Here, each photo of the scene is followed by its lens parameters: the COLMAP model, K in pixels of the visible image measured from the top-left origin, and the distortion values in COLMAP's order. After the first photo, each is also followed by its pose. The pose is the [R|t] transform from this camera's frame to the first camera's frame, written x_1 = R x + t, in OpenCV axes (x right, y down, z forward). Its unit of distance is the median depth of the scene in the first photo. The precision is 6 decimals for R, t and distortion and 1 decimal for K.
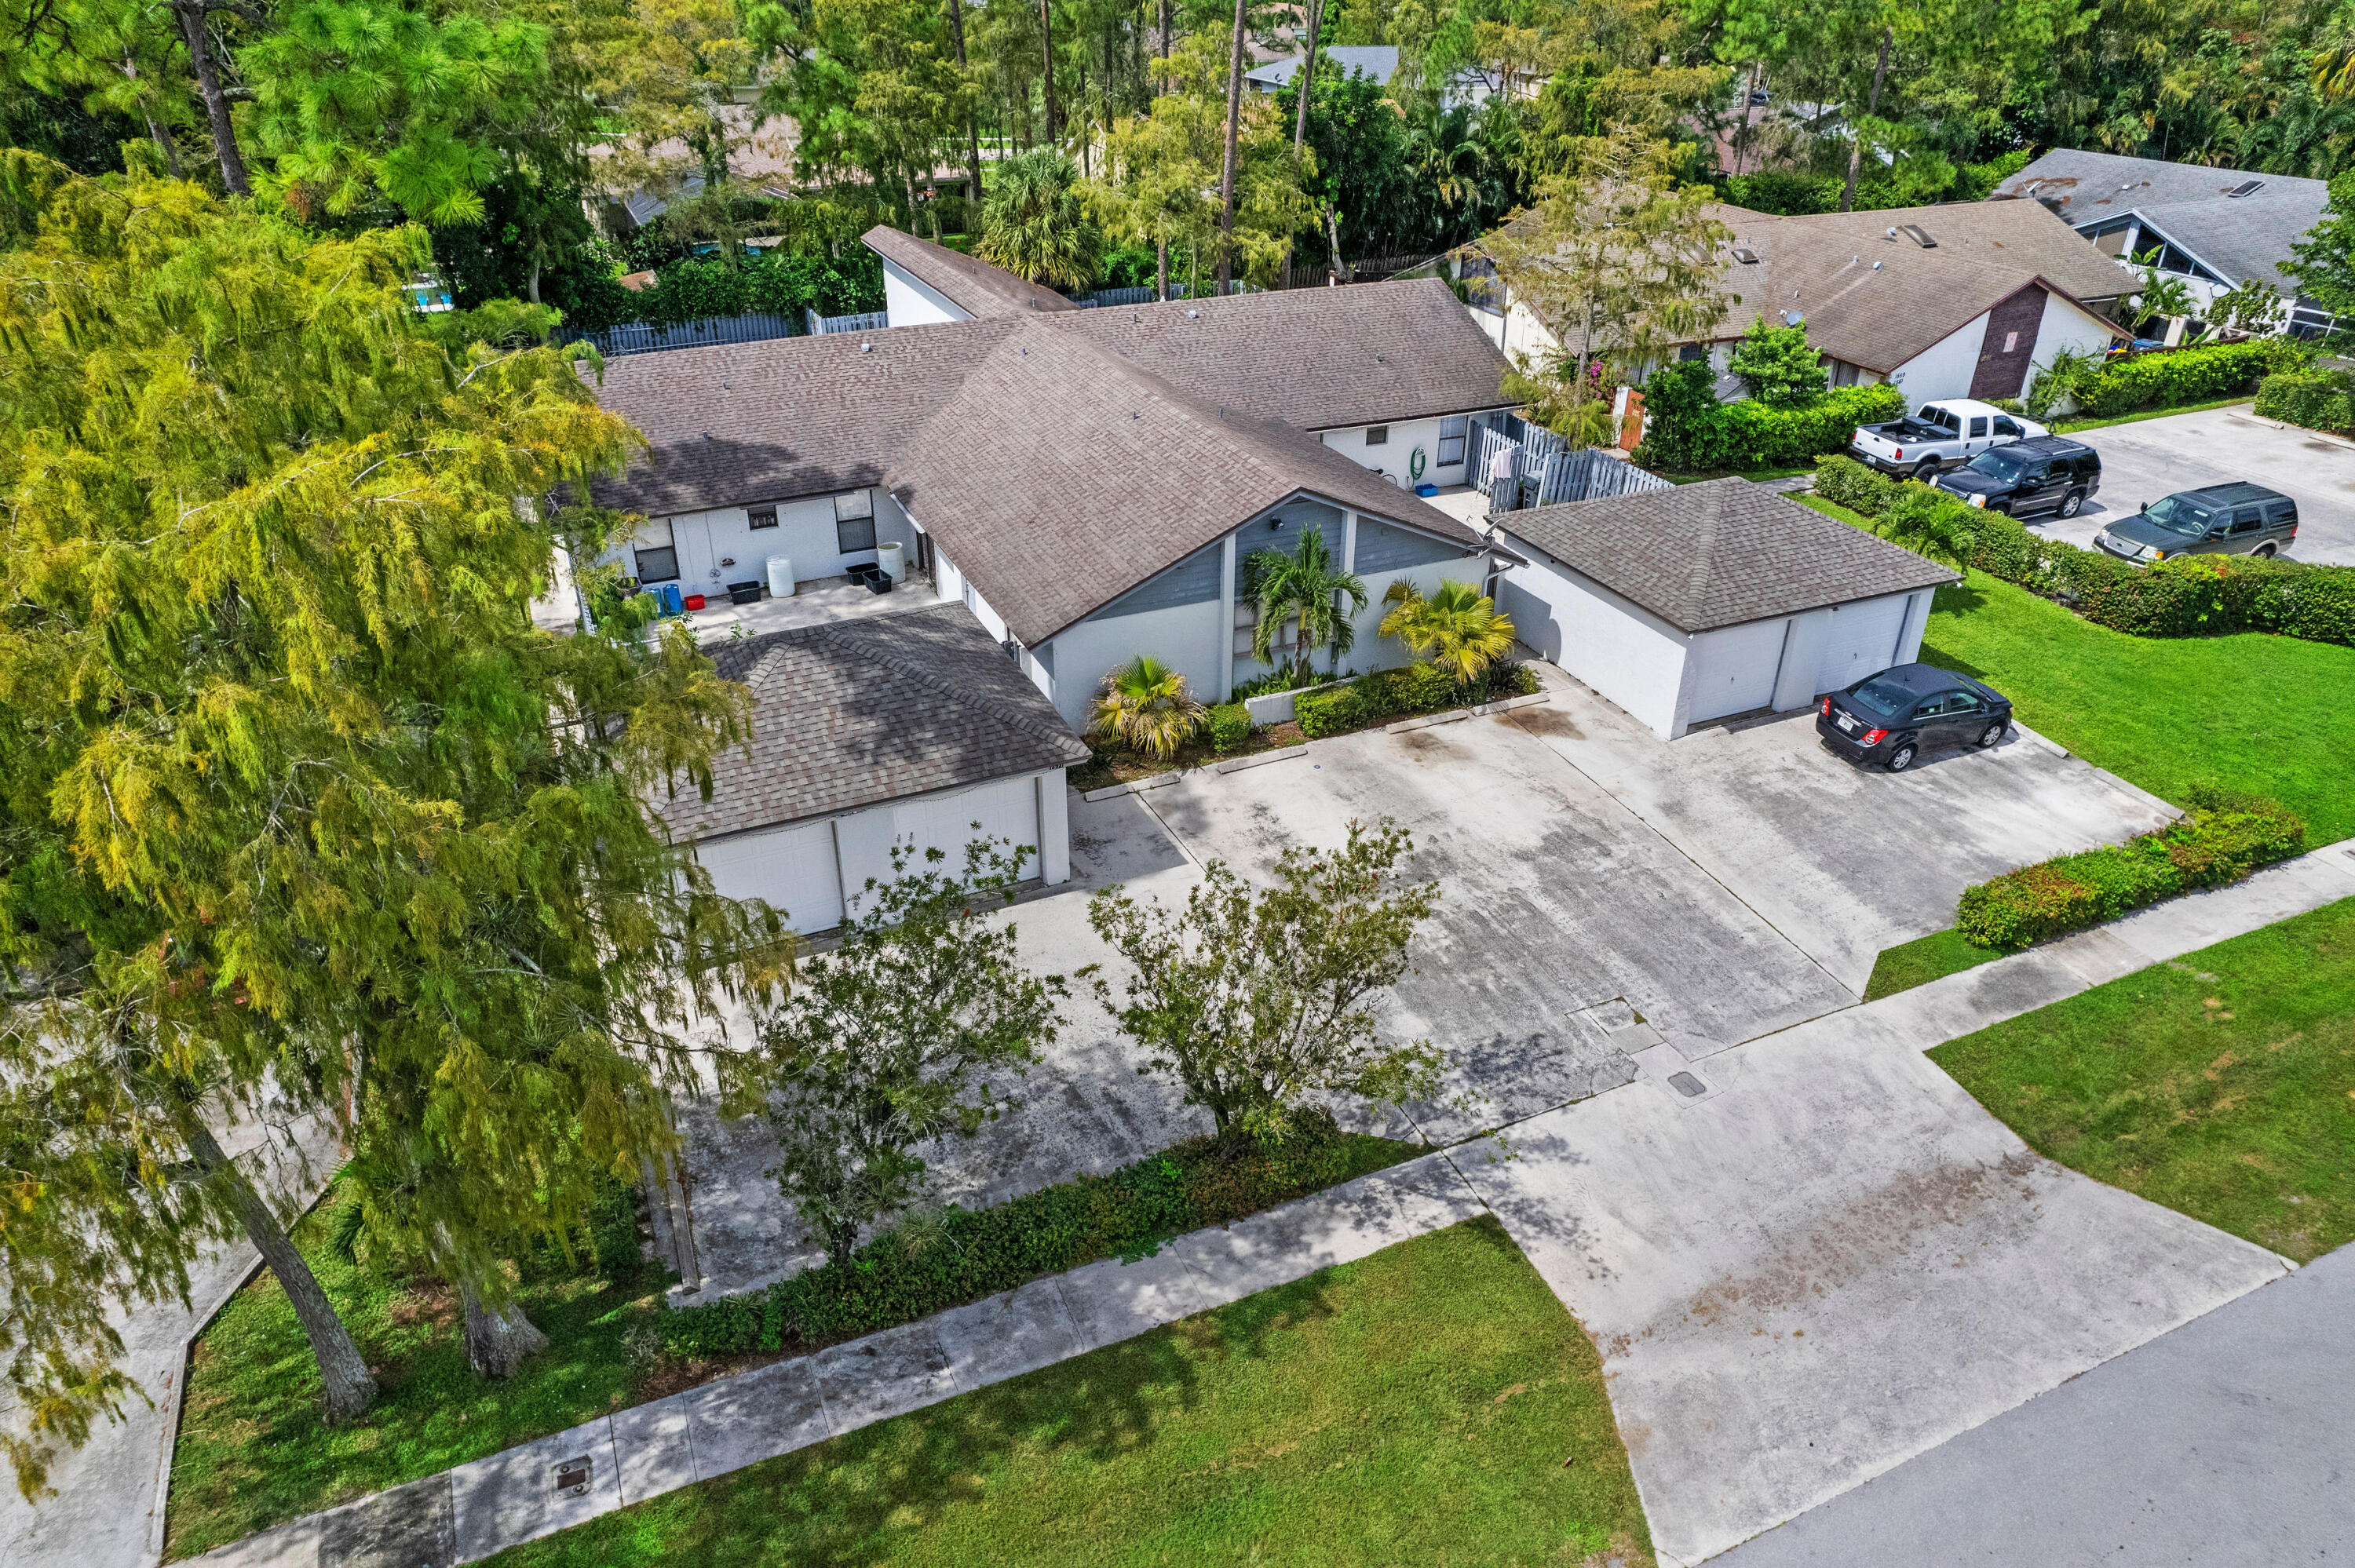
lens RADIAL K [[1512.8, 0, 1181.1], [0, 1512.8, 796.0], [0, 0, 1]] dist [-0.081870, 0.077301]
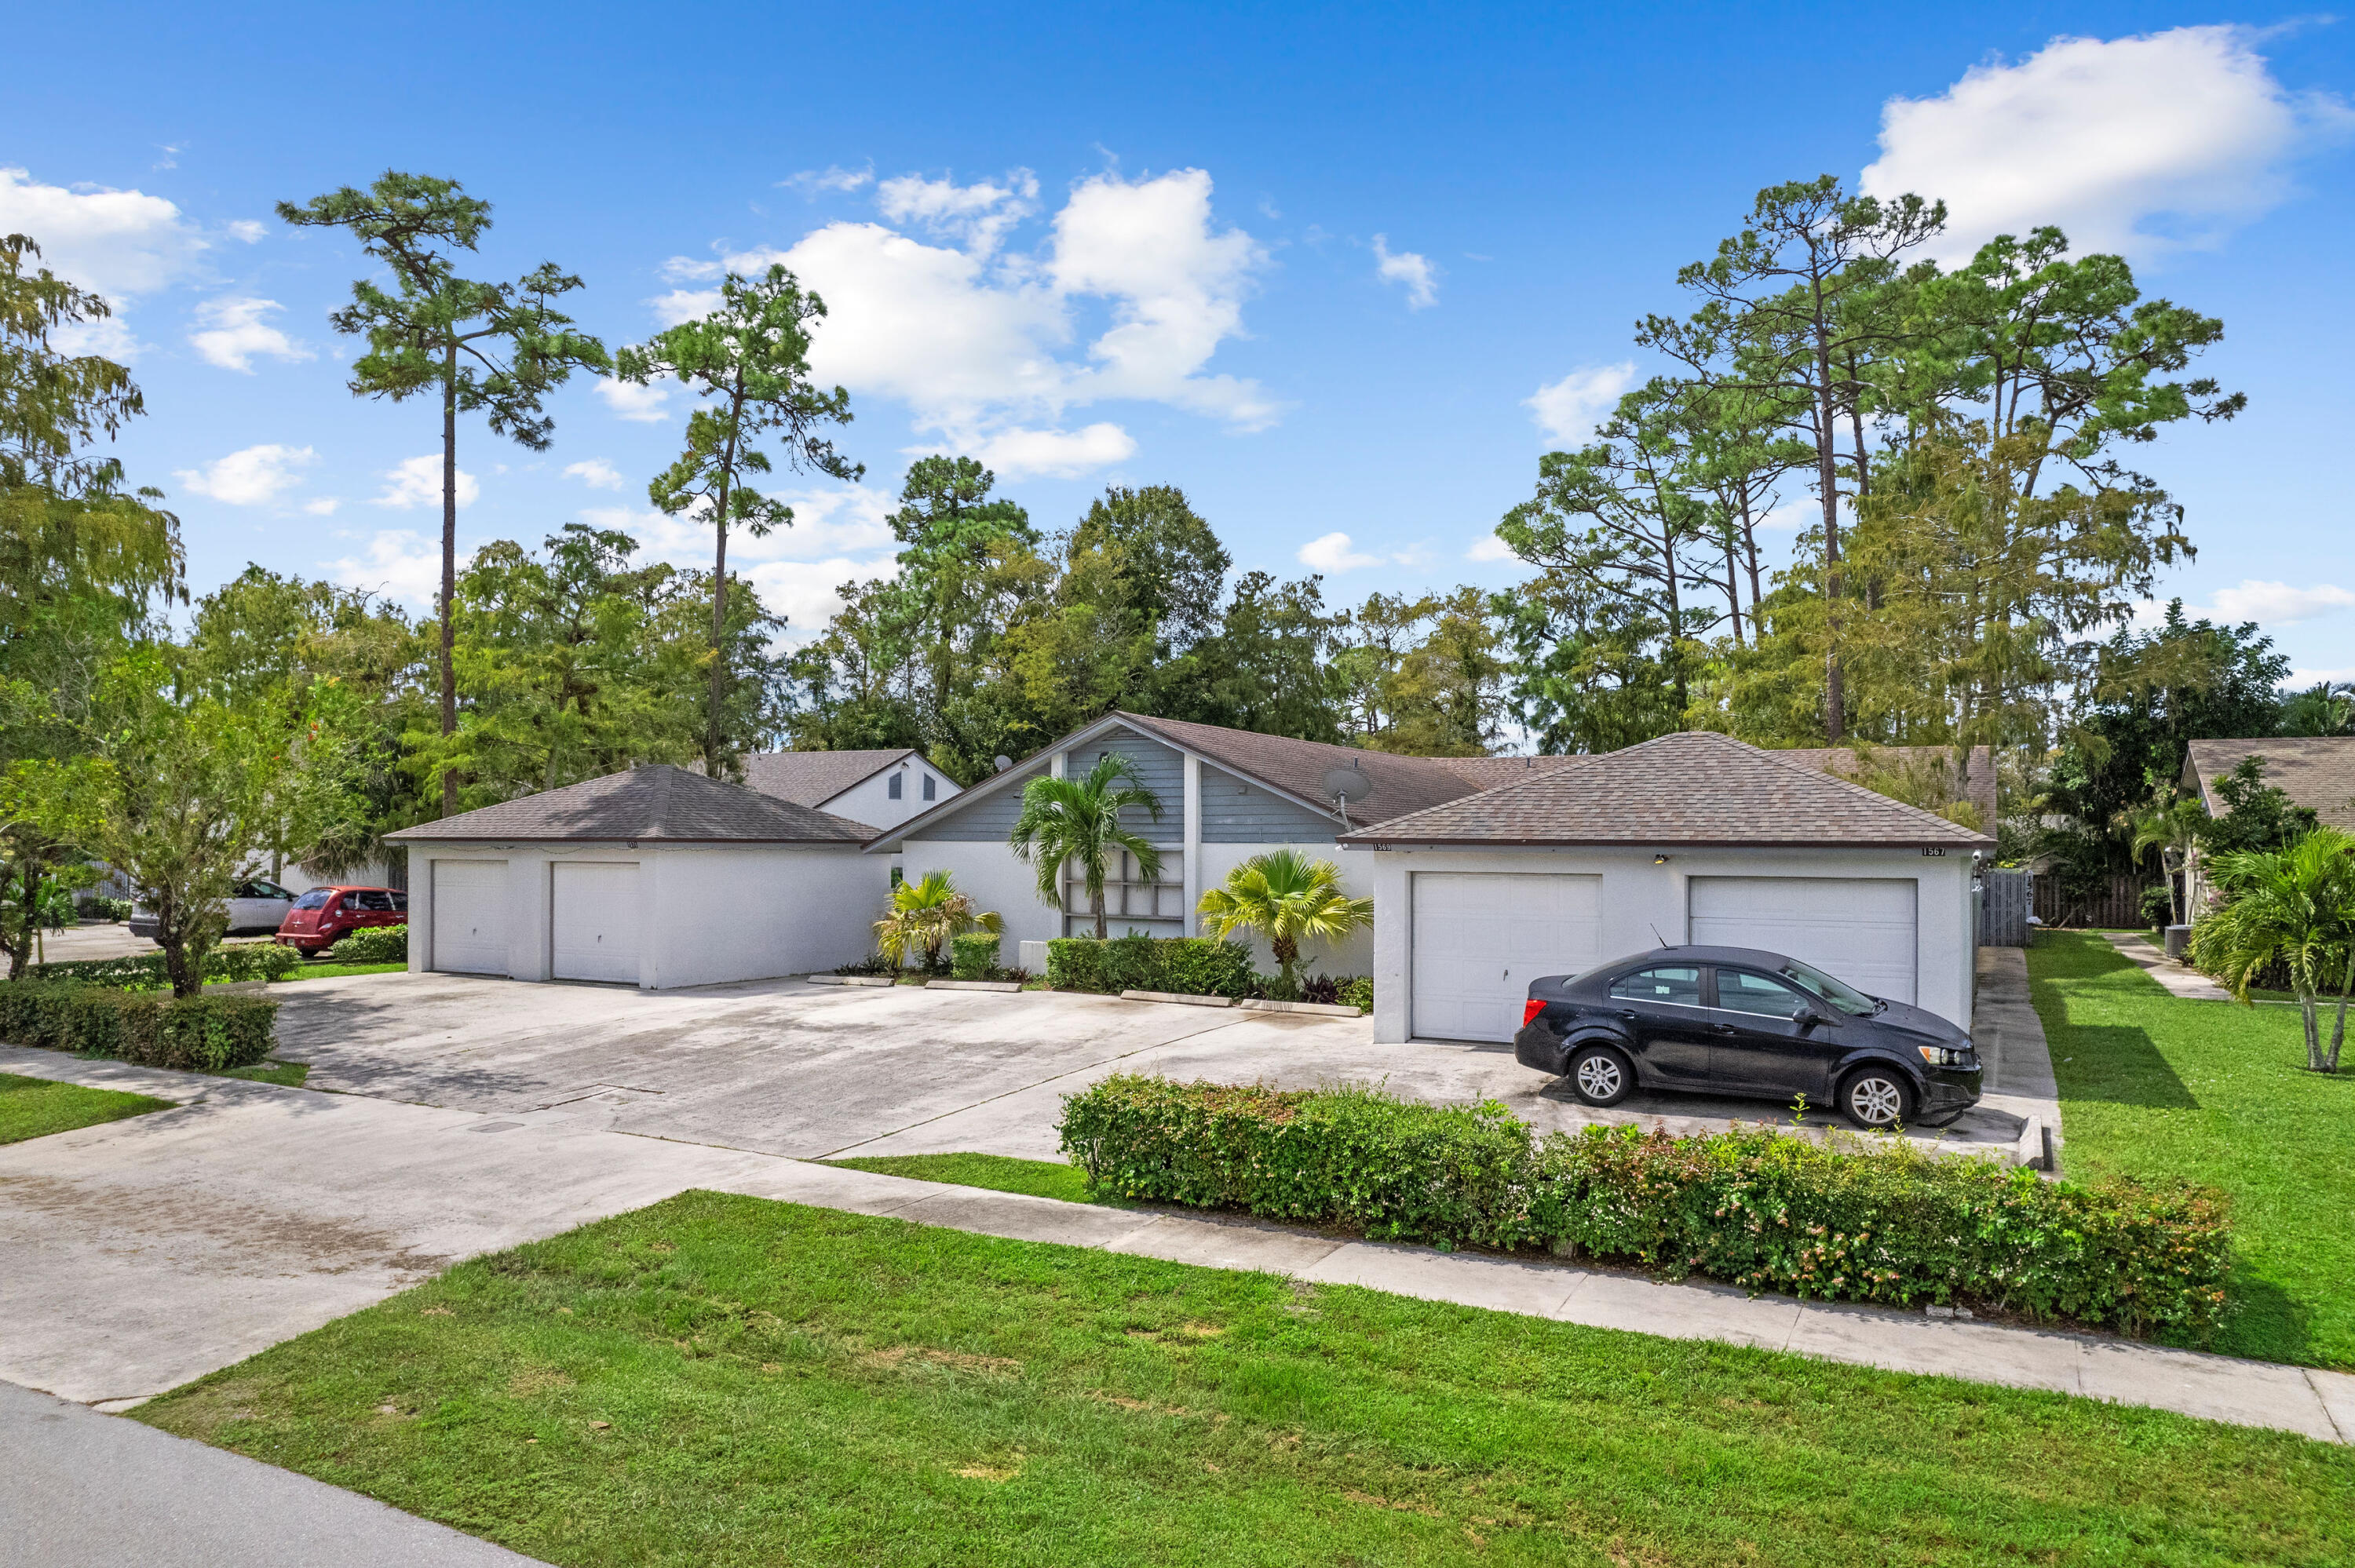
lens RADIAL K [[1524.5, 0, 1177.5], [0, 1524.5, 784.0], [0, 0, 1]] dist [-0.075399, 0.074074]
pose [[0.607596, -0.027750, -0.793761, 0.980531], [-0.404049, 0.849607, -0.338987, 0.149928], [0.683792, 0.526686, 0.505005, 0.702473]]
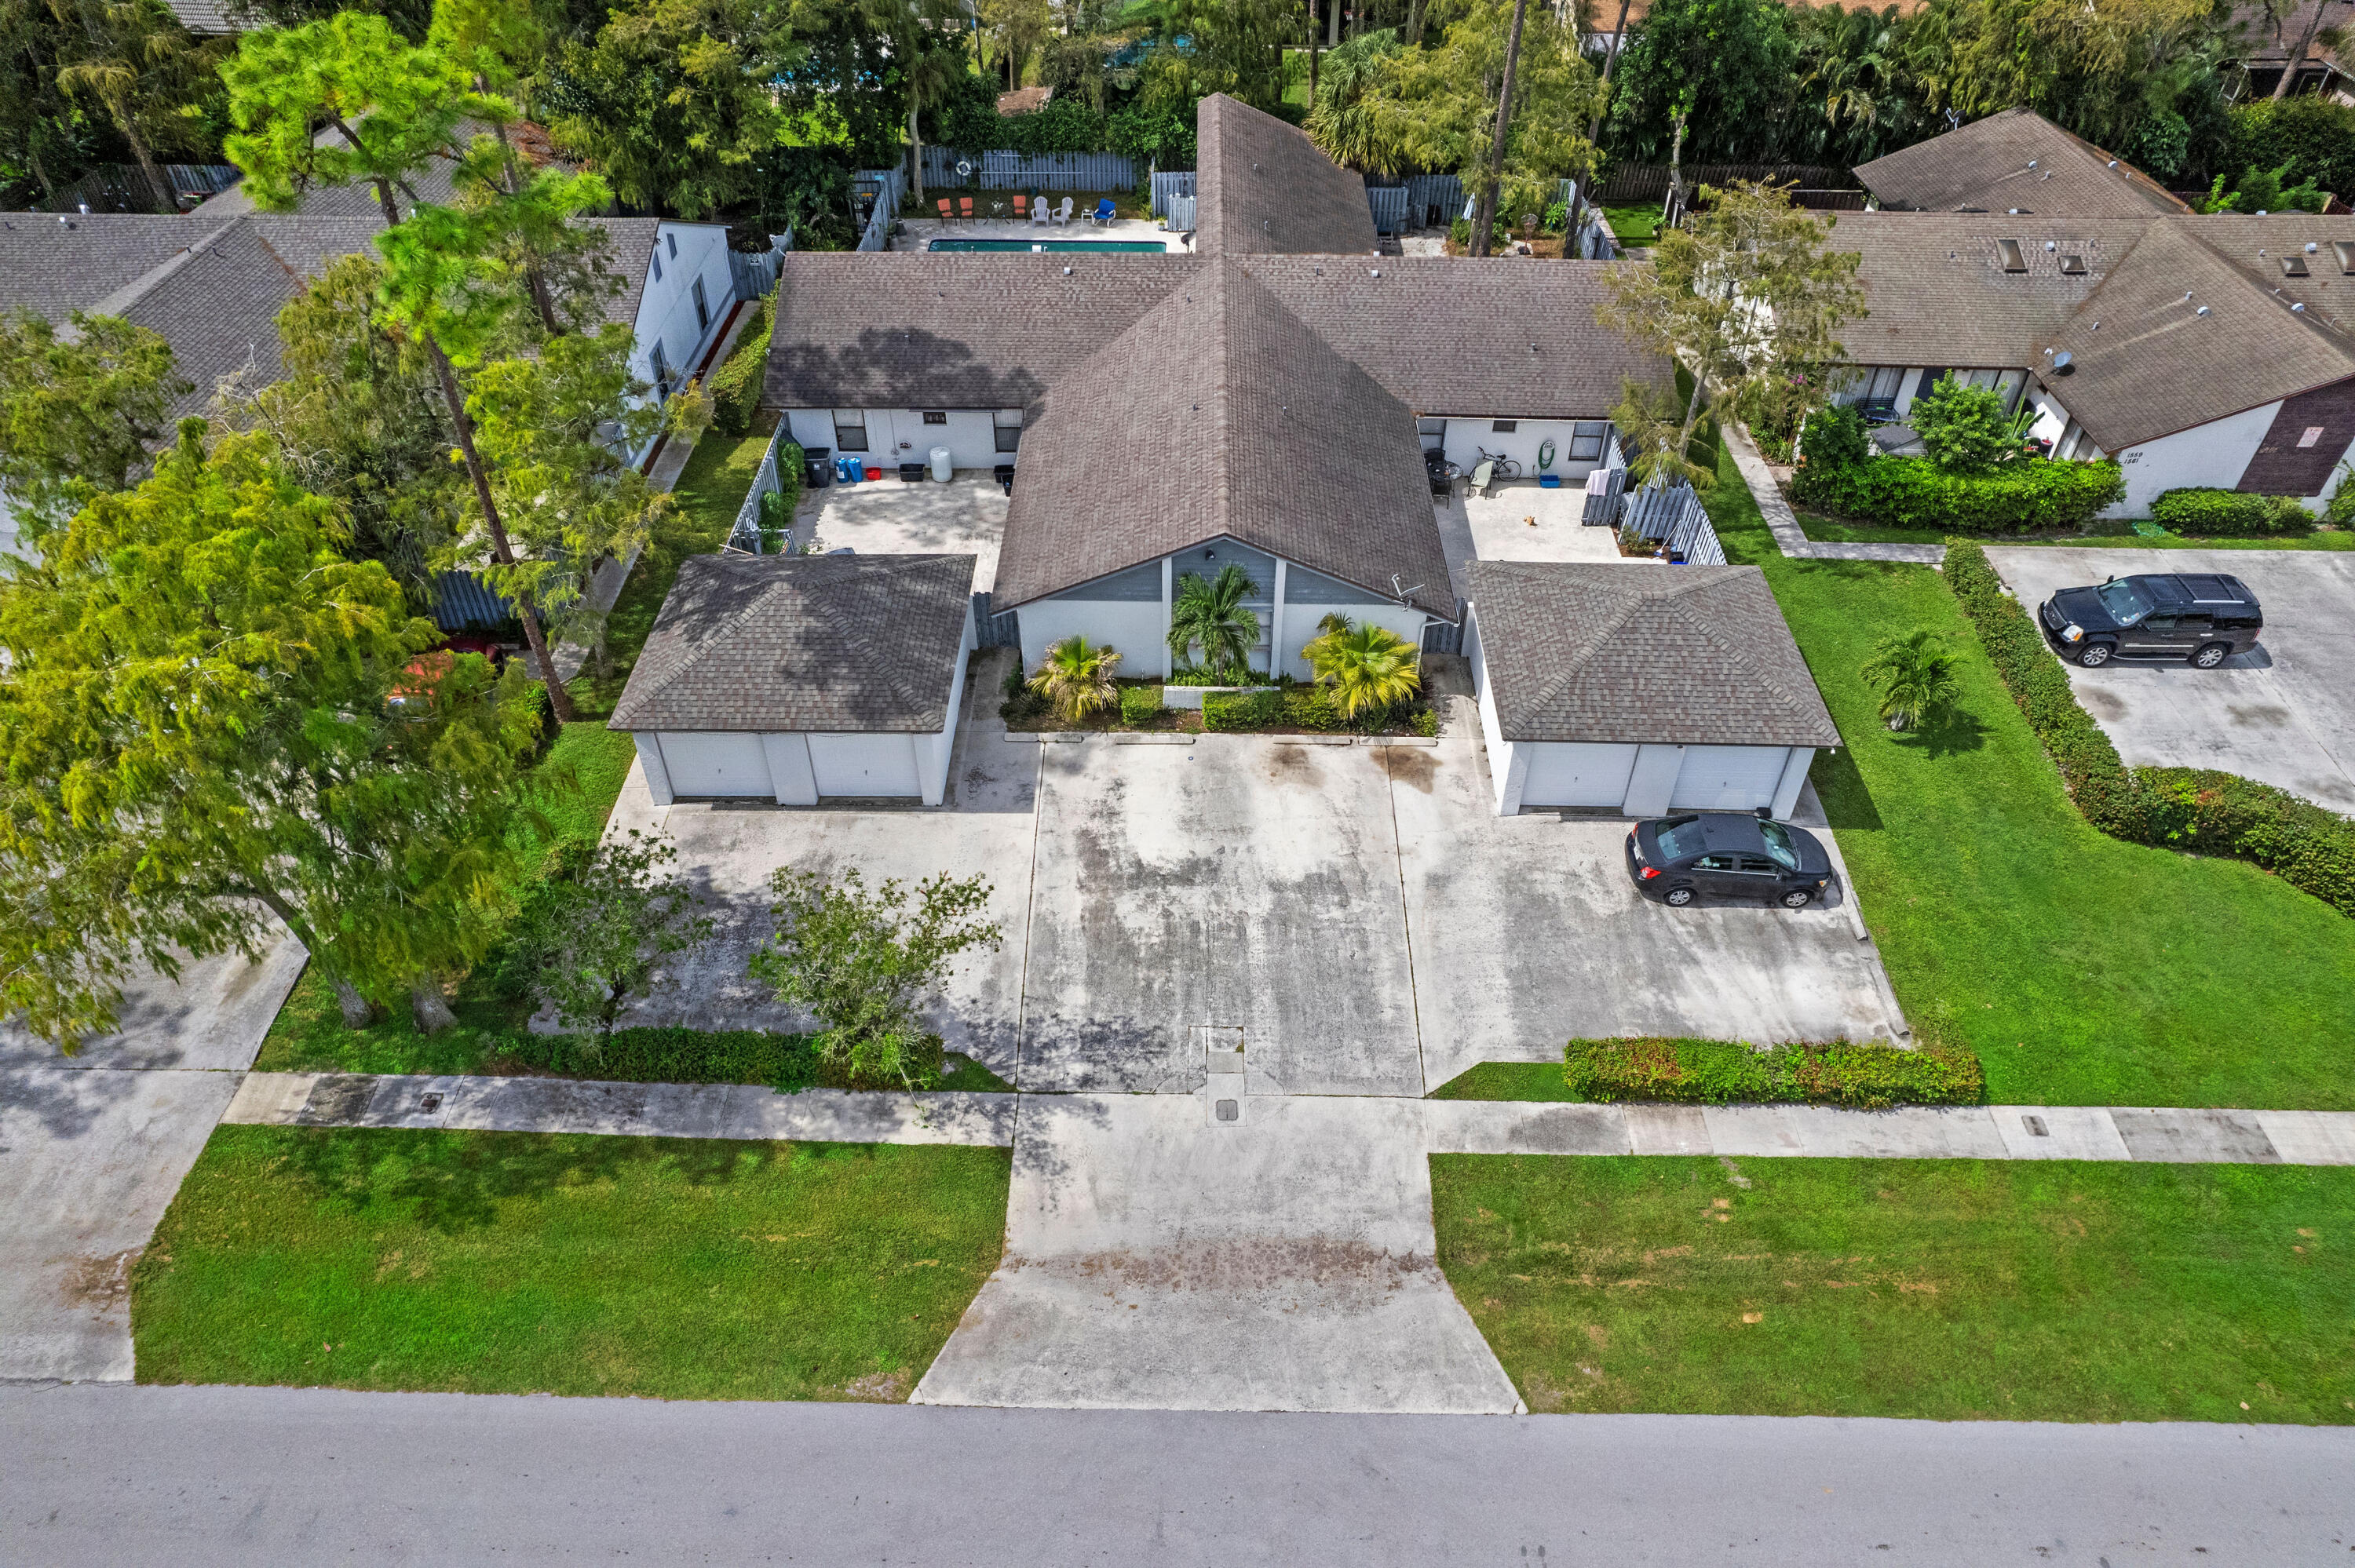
lens RADIAL K [[1524.5, 0, 1177.5], [0, 1524.5, 784.0], [0, 0, 1]] dist [-0.075399, 0.074074]
pose [[0.905412, 0.281538, -0.317751, 0.577695], [-0.214203, 0.949169, 0.230640, -0.340509], [0.366533, -0.140761, 0.919695, -0.182811]]
